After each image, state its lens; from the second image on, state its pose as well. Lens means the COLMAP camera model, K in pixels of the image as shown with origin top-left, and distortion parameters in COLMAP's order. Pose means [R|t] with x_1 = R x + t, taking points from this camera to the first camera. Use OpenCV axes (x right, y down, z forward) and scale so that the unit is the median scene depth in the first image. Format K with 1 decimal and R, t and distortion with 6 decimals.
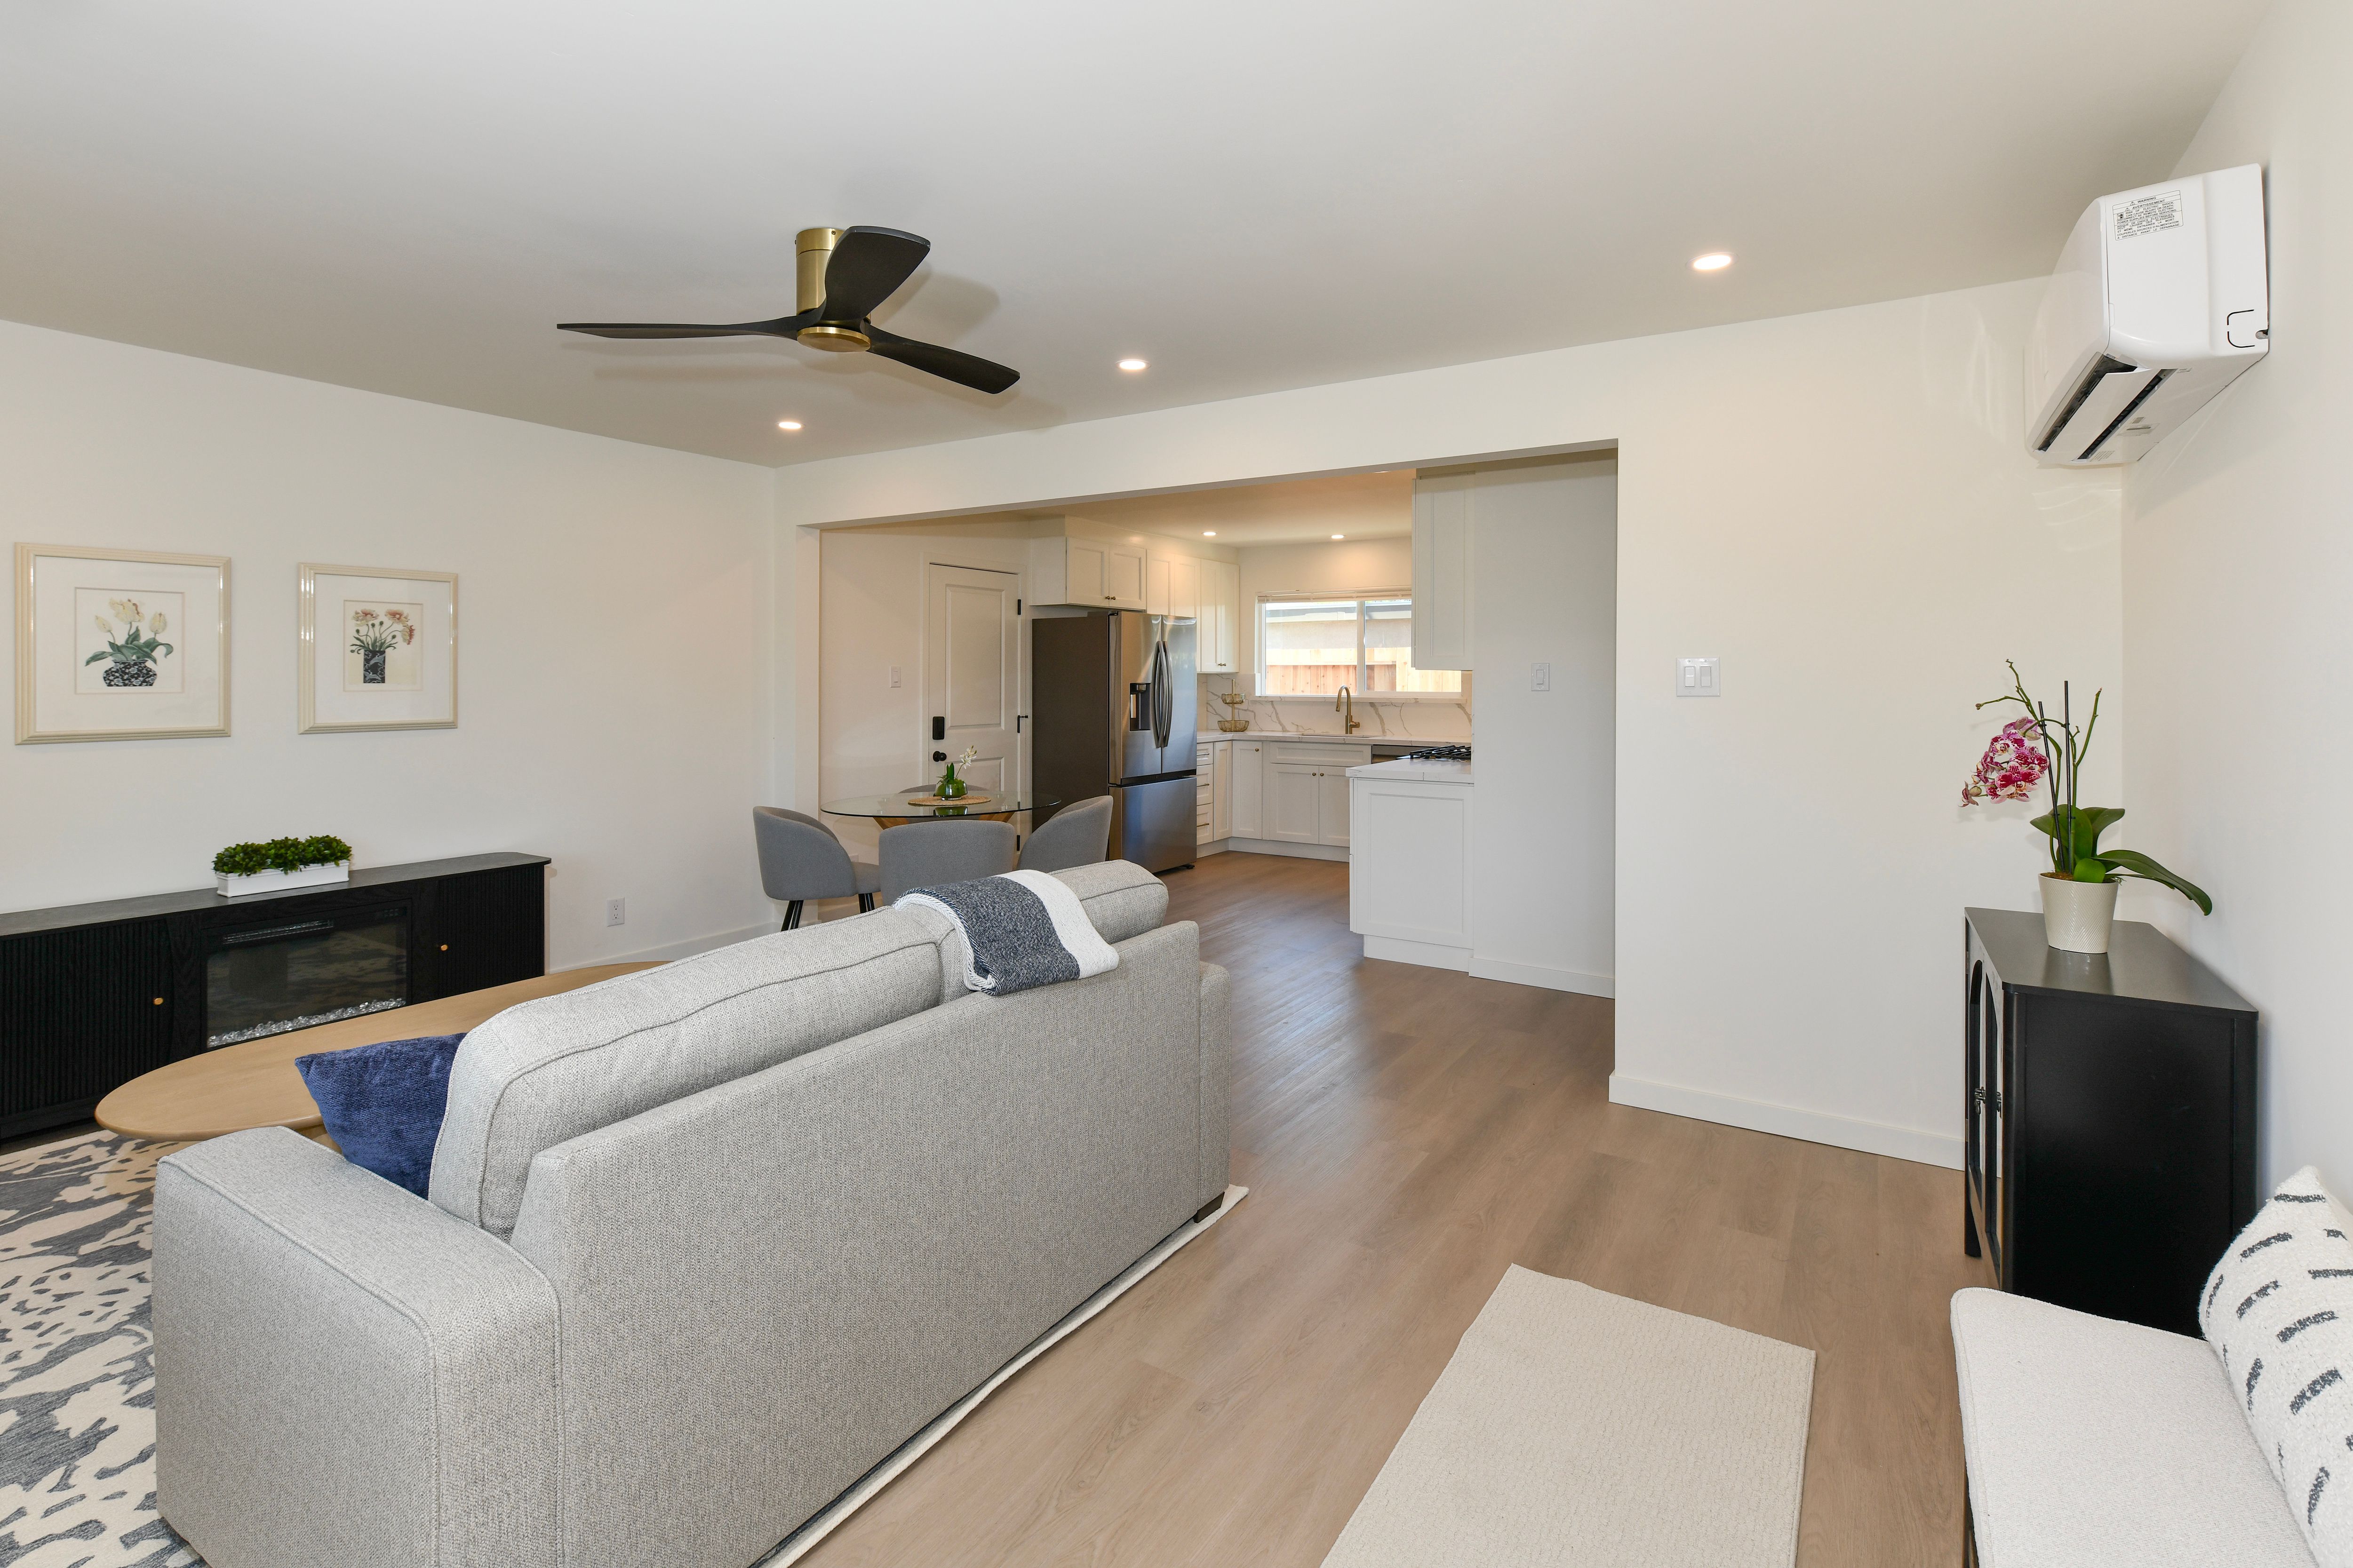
lens RADIAL K [[1118.3, 0, 1174.7], [0, 1118.3, 673.2], [0, 0, 1]] dist [-0.002501, -0.000747]
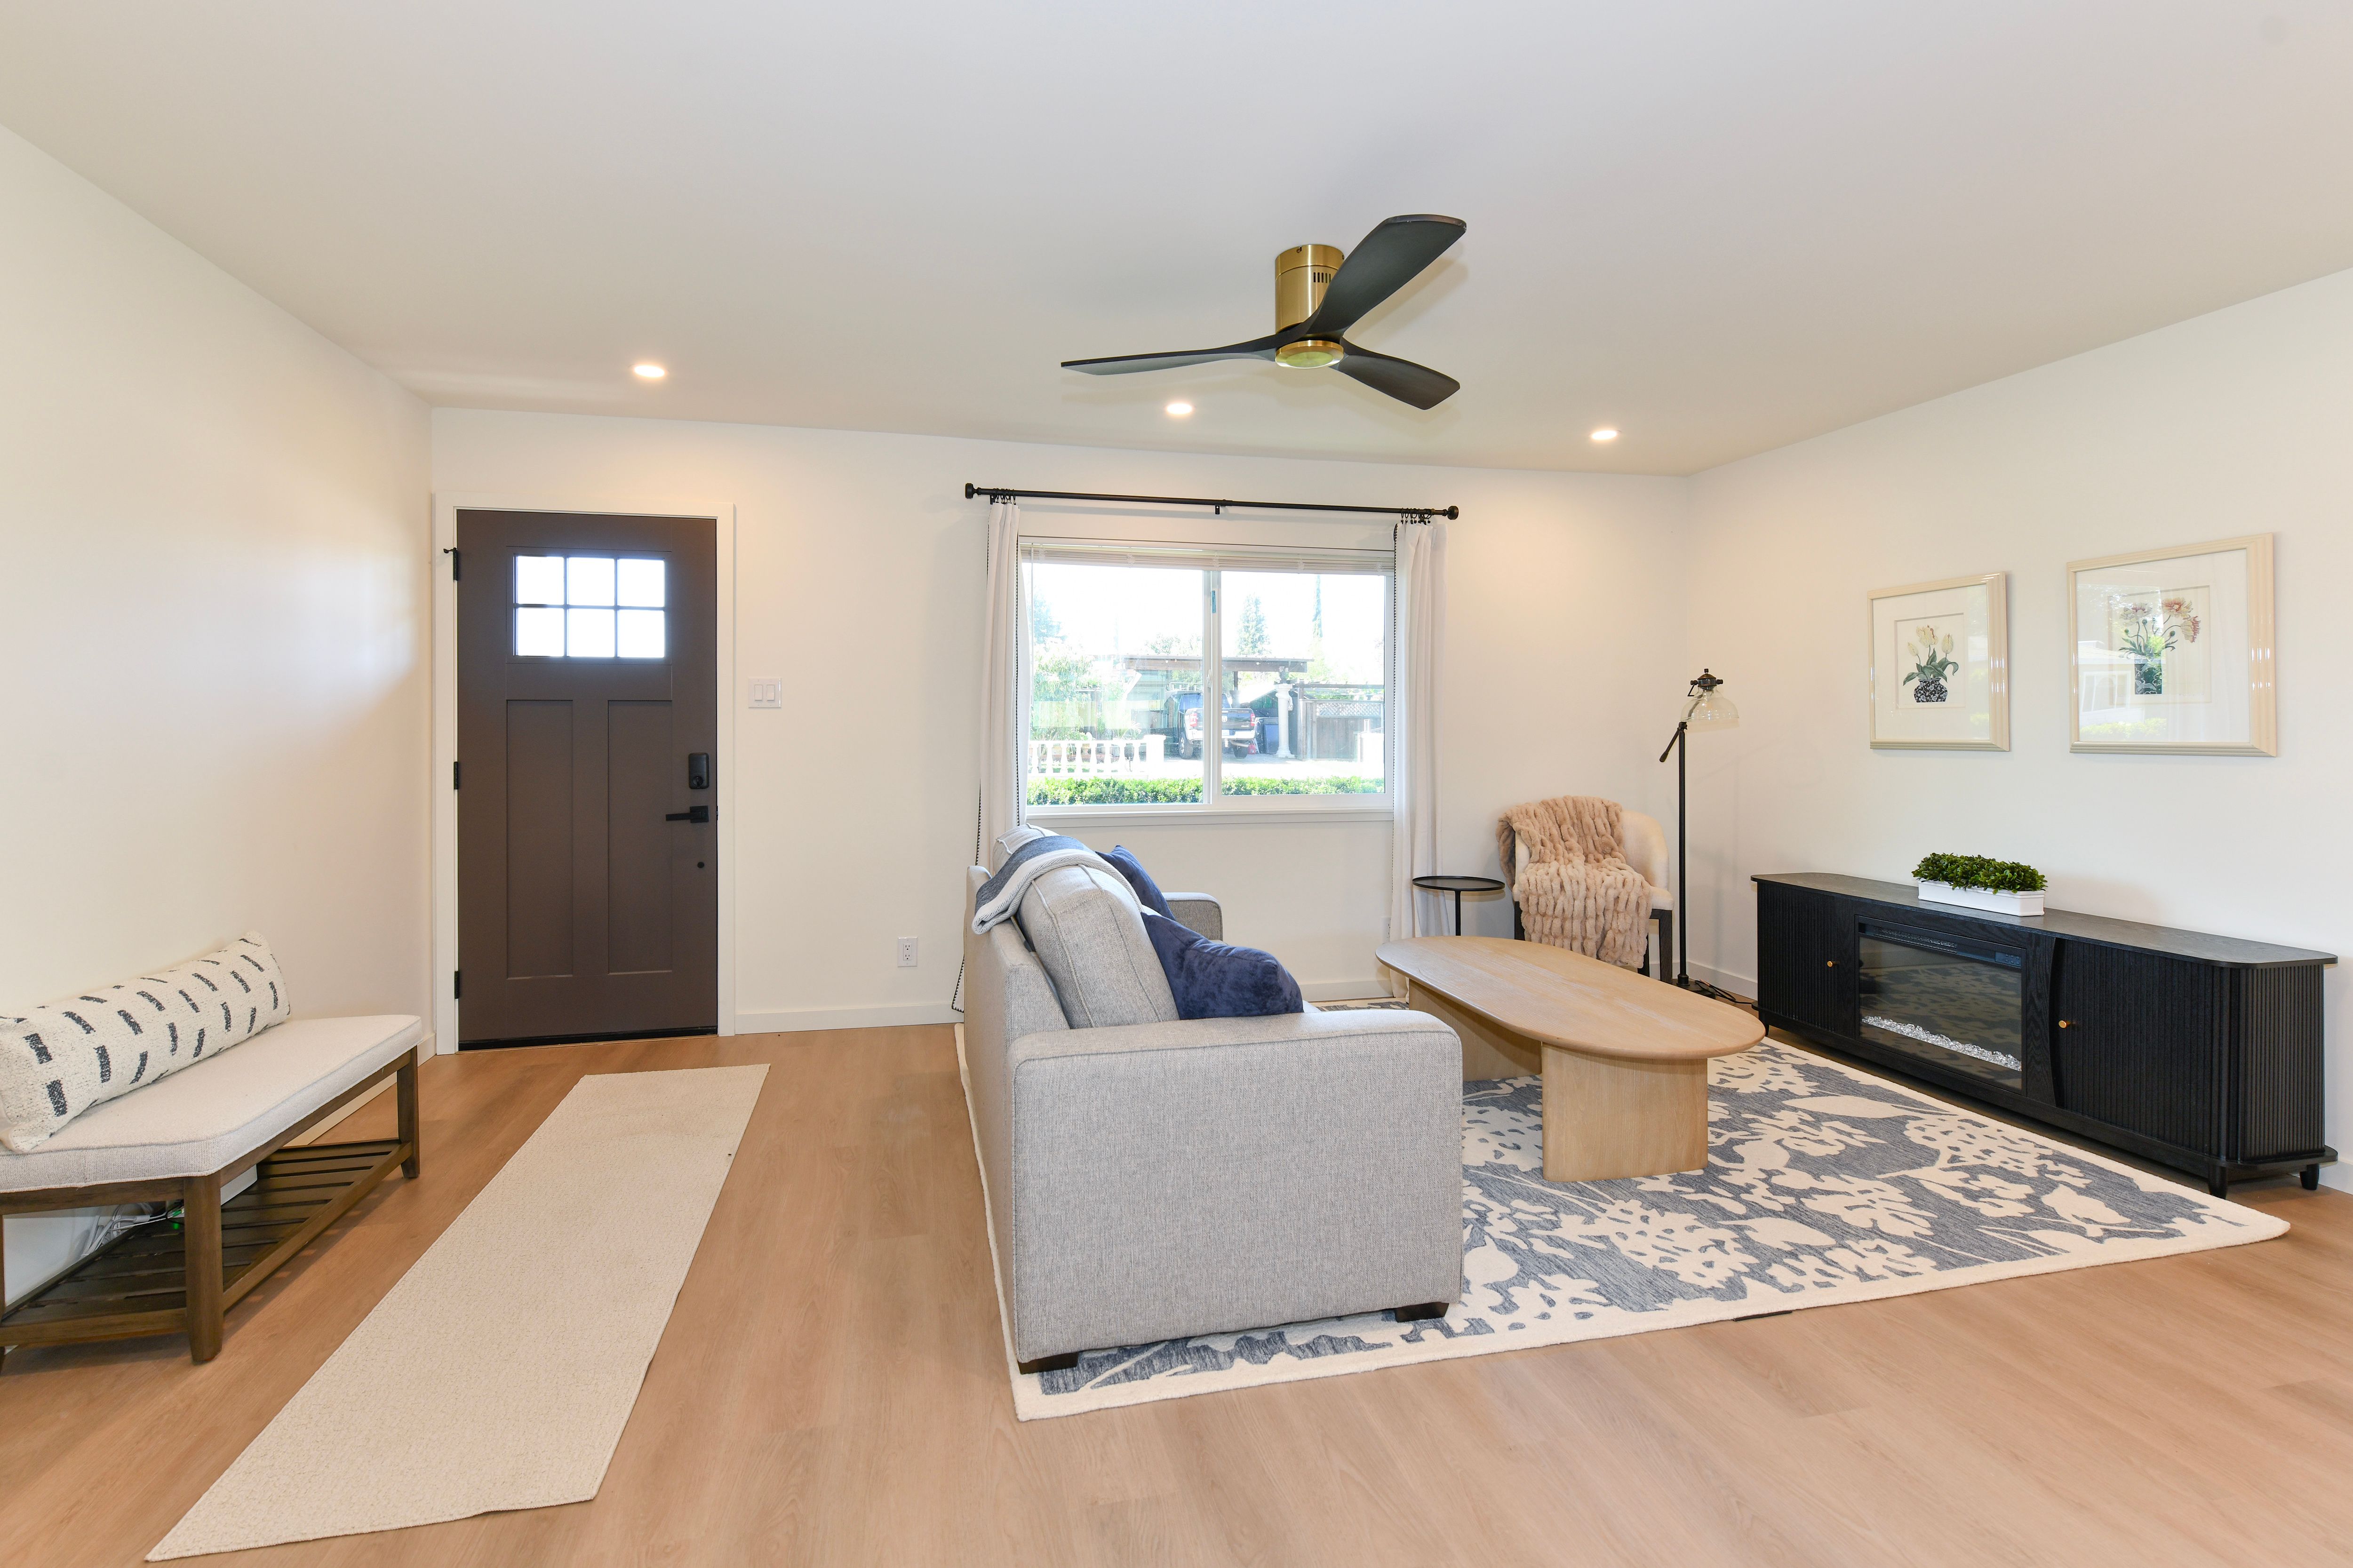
lens RADIAL K [[995.7, 0, 1144.3], [0, 995.7, 724.1], [0, 0, 1]] dist [0.002428, -0.003813]
pose [[-0.695975, 0.001203, -0.718065, 0.302134], [0.005709, 0.999976, -0.003858, 0.029350], [0.718043, -0.006784, -0.695965, 0.993251]]
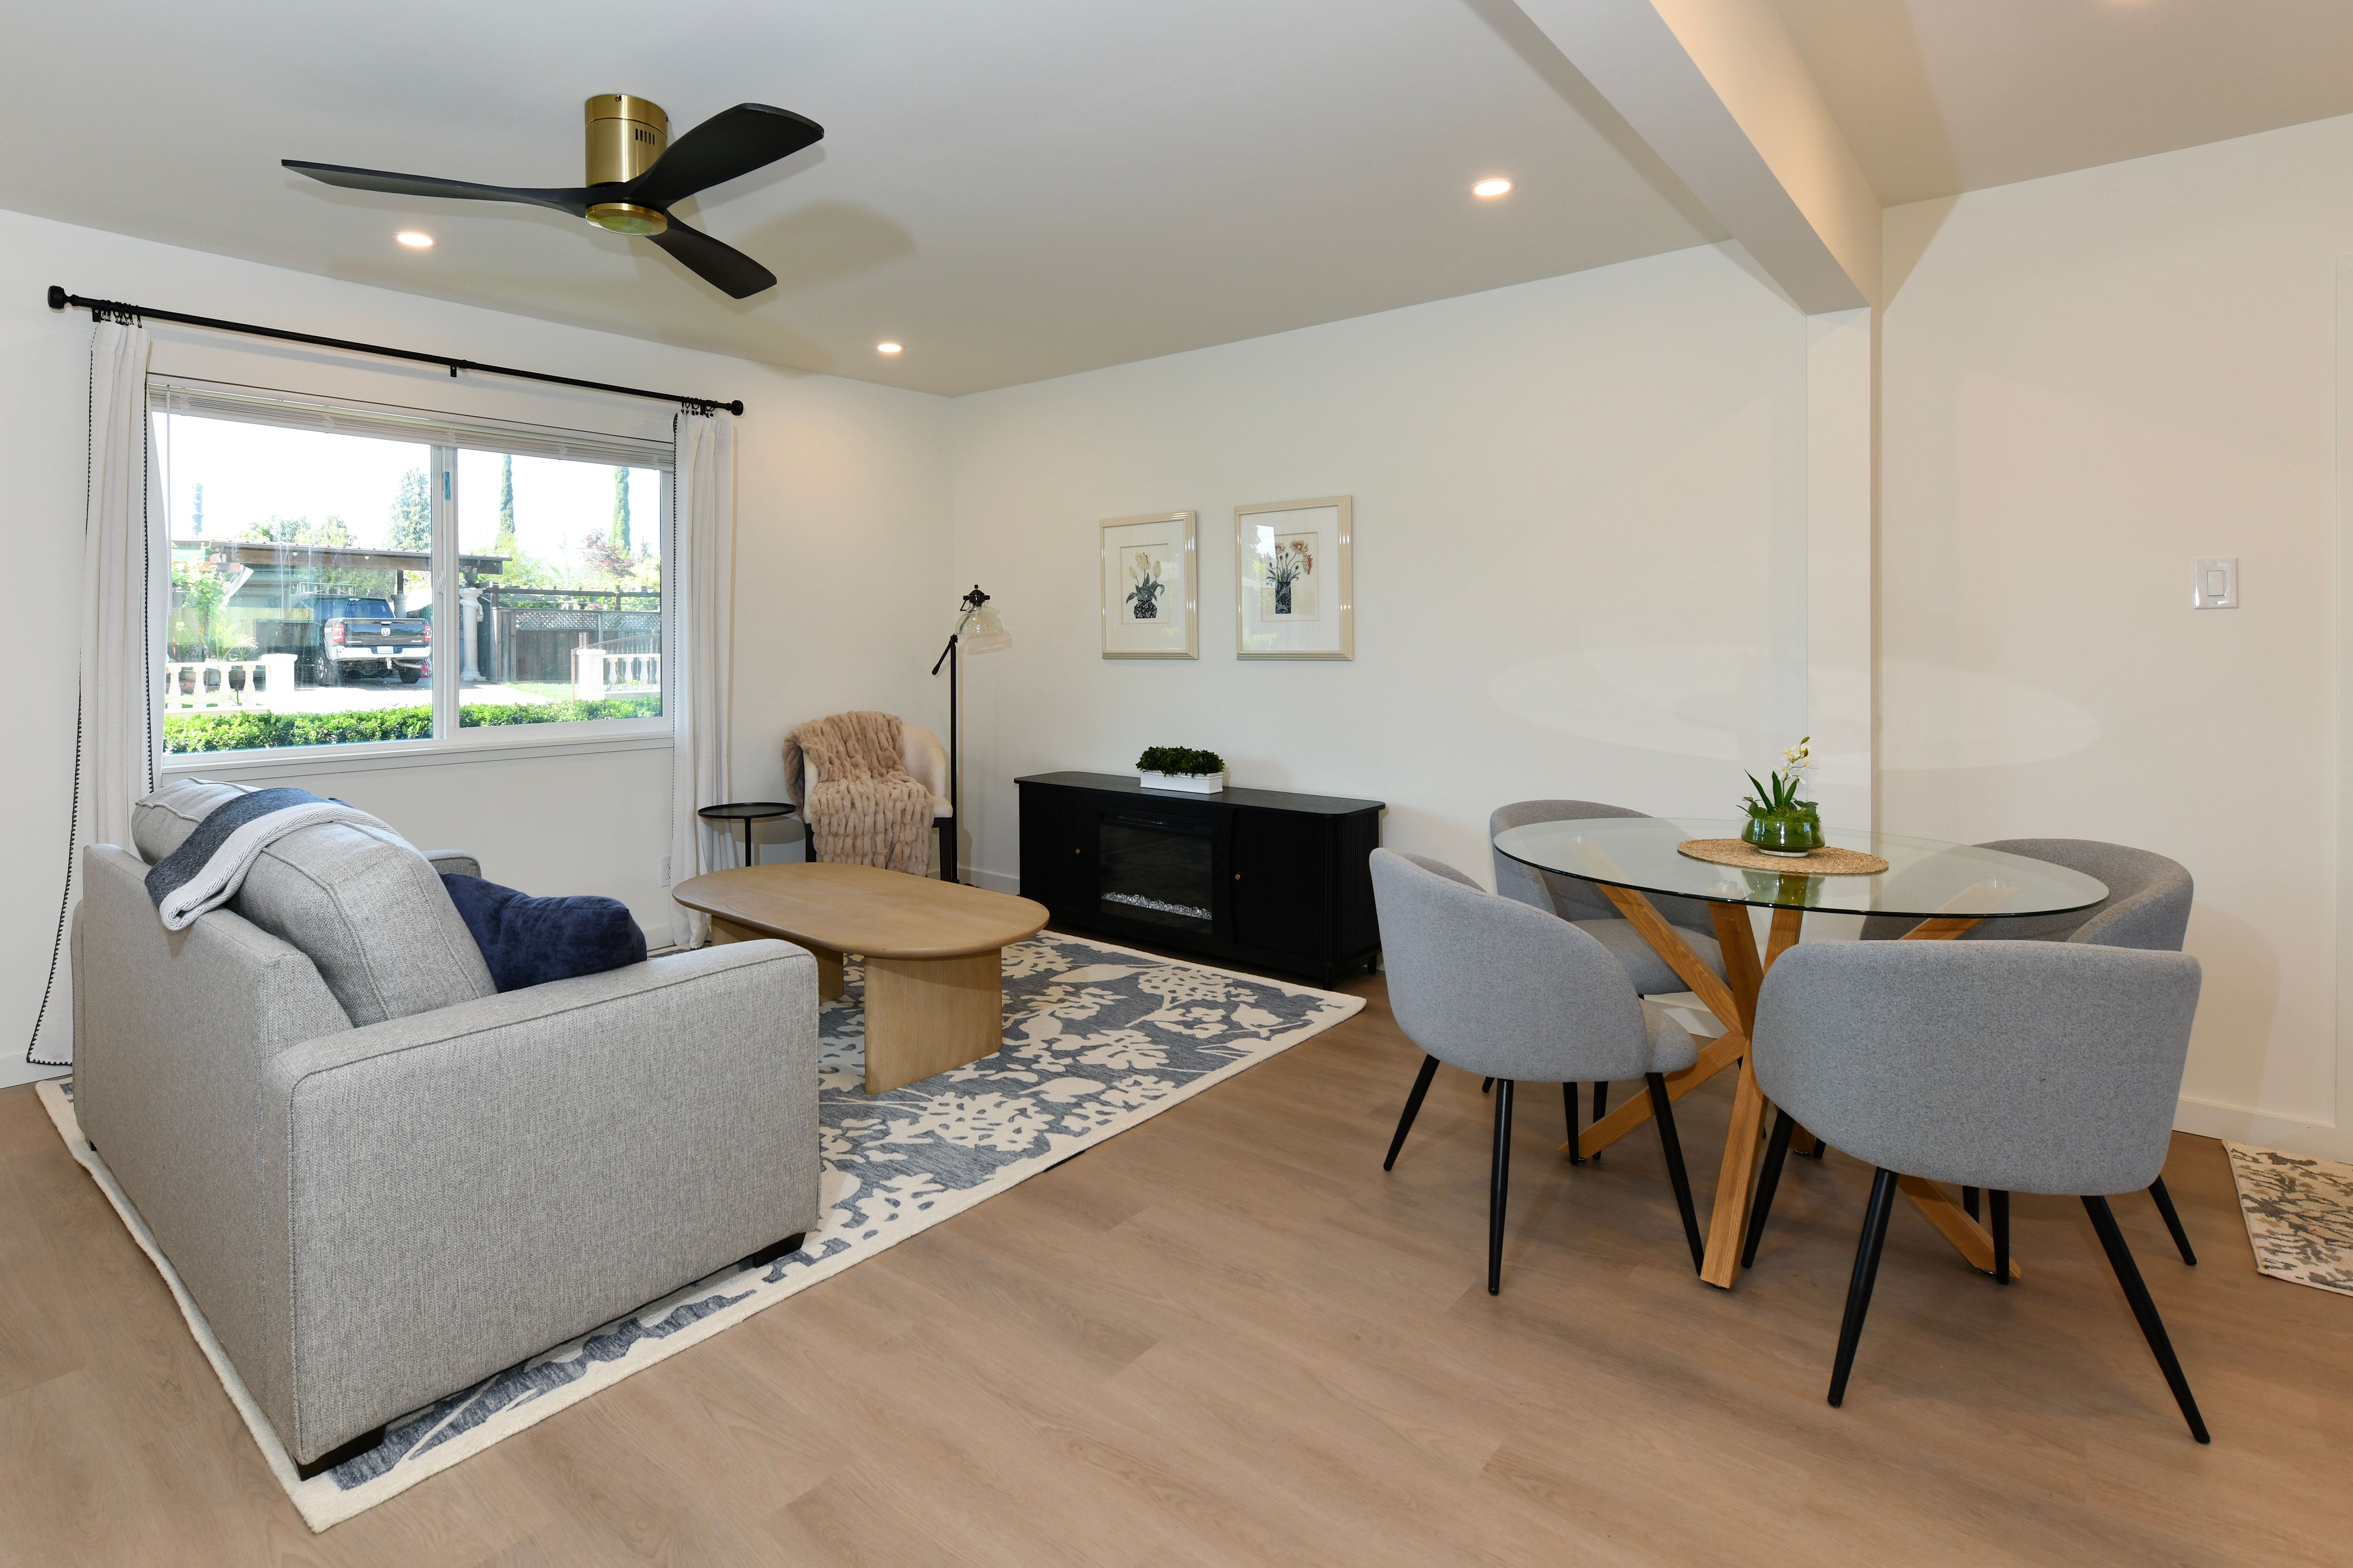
lens RADIAL K [[1134.4, 0, 1036.8], [0, 1134.4, 640.8], [0, 0, 1]] dist [-0.003304, -0.001250]
pose [[-0.162482, 0.004845, -0.986700, 0.361752], [0.009527, 0.999949, 0.003341, 0.028793], [0.986666, -0.008857, -0.162520, 0.959034]]
